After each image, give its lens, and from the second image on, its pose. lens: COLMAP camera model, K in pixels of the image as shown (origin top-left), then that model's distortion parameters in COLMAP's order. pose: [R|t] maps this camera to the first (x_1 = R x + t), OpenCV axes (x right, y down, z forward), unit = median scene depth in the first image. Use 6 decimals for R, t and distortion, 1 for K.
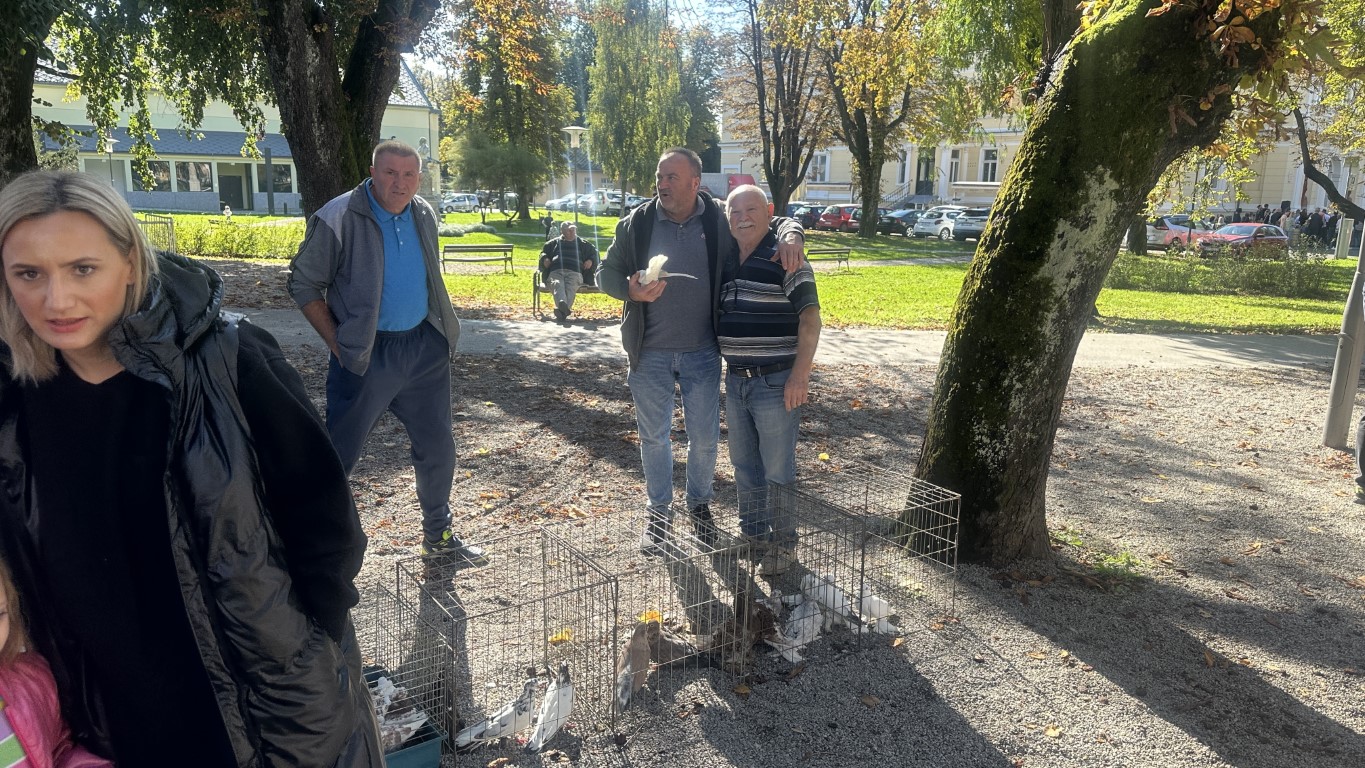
lens RADIAL K [[948.2, 0, 687.6], [0, 948.2, 392.2], [0, 0, 1]] dist [0.050486, -0.048470]
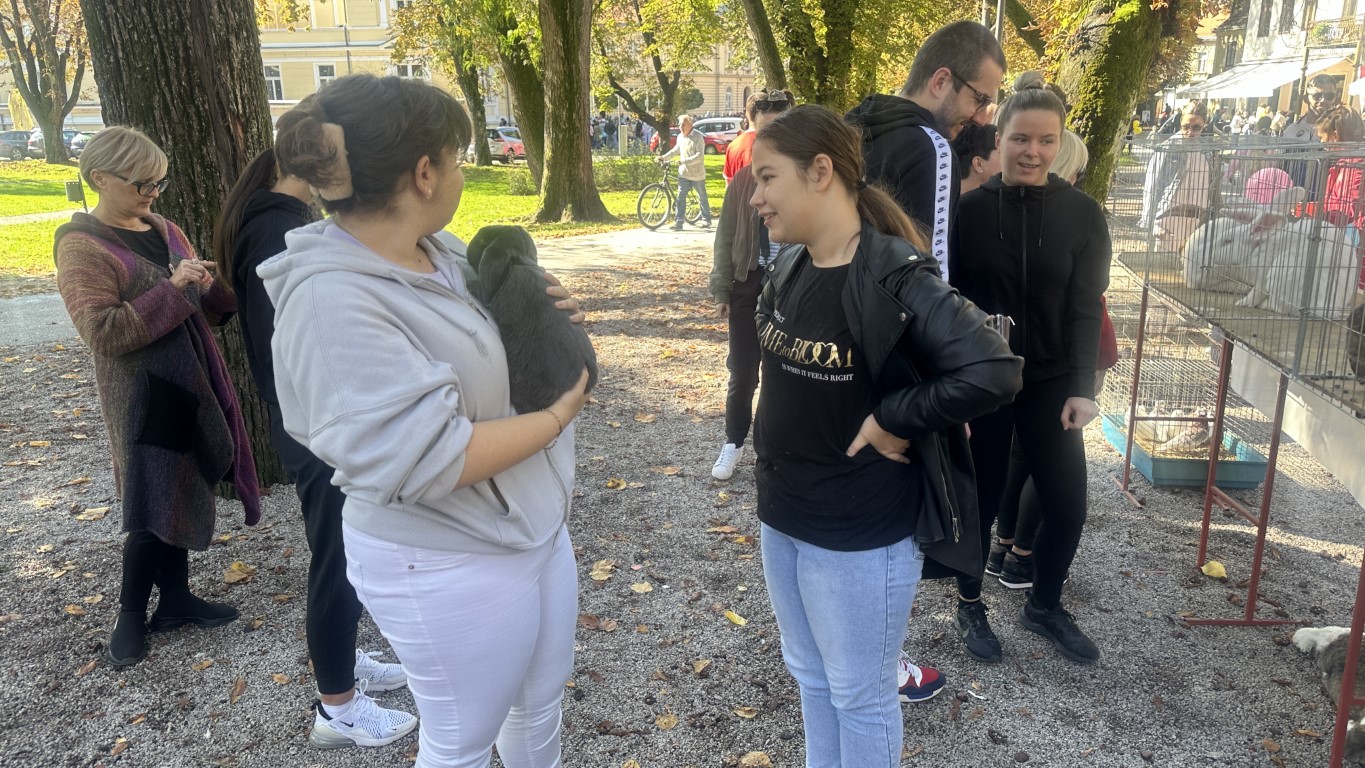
lens RADIAL K [[948.2, 0, 688.2], [0, 948.2, 394.4], [0, 0, 1]] dist [0.050486, -0.048470]
pose [[0.716776, -0.228126, 0.658931, -0.430992], [0.172145, 0.973613, 0.149813, -0.024914], [-0.675720, 0.006049, 0.737133, 0.061437]]
